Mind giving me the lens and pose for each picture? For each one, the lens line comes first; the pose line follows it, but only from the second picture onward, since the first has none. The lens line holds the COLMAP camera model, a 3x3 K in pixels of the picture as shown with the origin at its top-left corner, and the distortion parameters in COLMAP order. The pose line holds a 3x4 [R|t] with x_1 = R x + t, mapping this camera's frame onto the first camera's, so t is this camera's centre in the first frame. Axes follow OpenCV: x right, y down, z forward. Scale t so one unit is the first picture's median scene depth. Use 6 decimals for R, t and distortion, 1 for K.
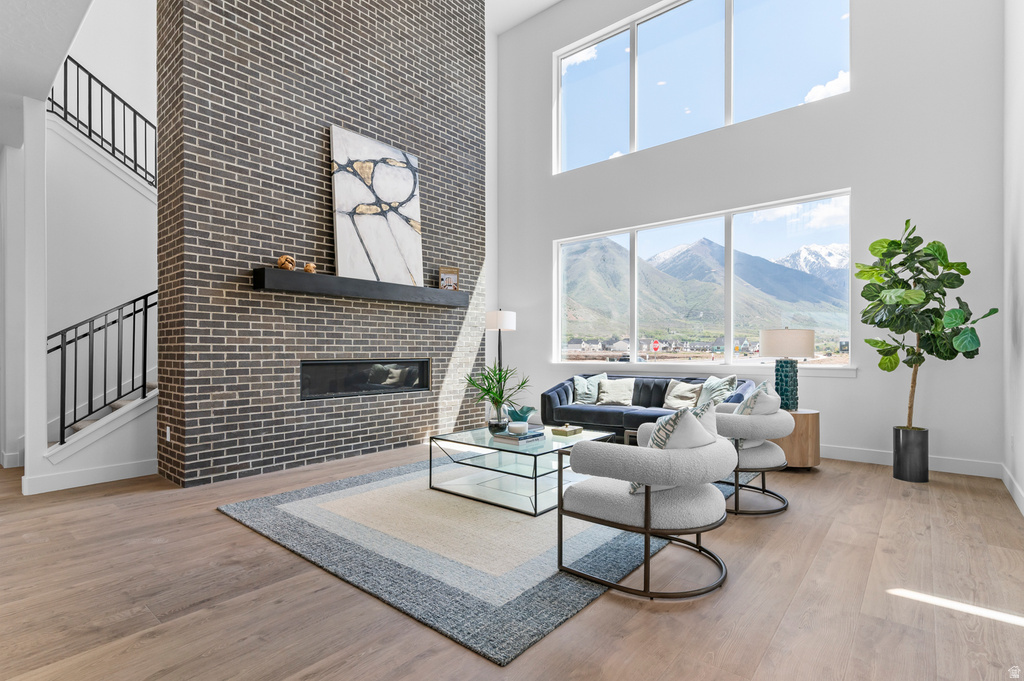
lens RADIAL K [[488.2, 0, 516.8], [0, 488.2, 349.2], [0, 0, 1]] dist [-0.000375, -0.000506]
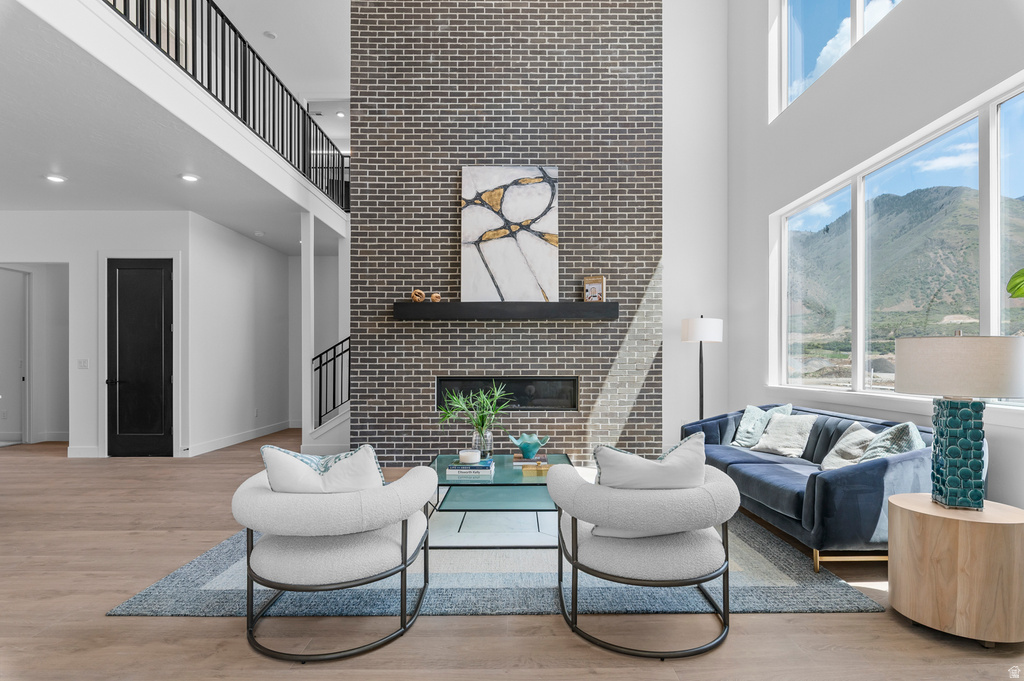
lens RADIAL K [[525.8, 0, 520.0], [0, 525.8, 356.5], [0, 0, 1]] dist [-0.003792, -0.000347]
pose [[0.646494, -0.004723, -0.762905, 0.599453], [0.002889, 0.999989, -0.003742, -0.018341], [0.762914, 0.000215, 0.646500, 0.309240]]
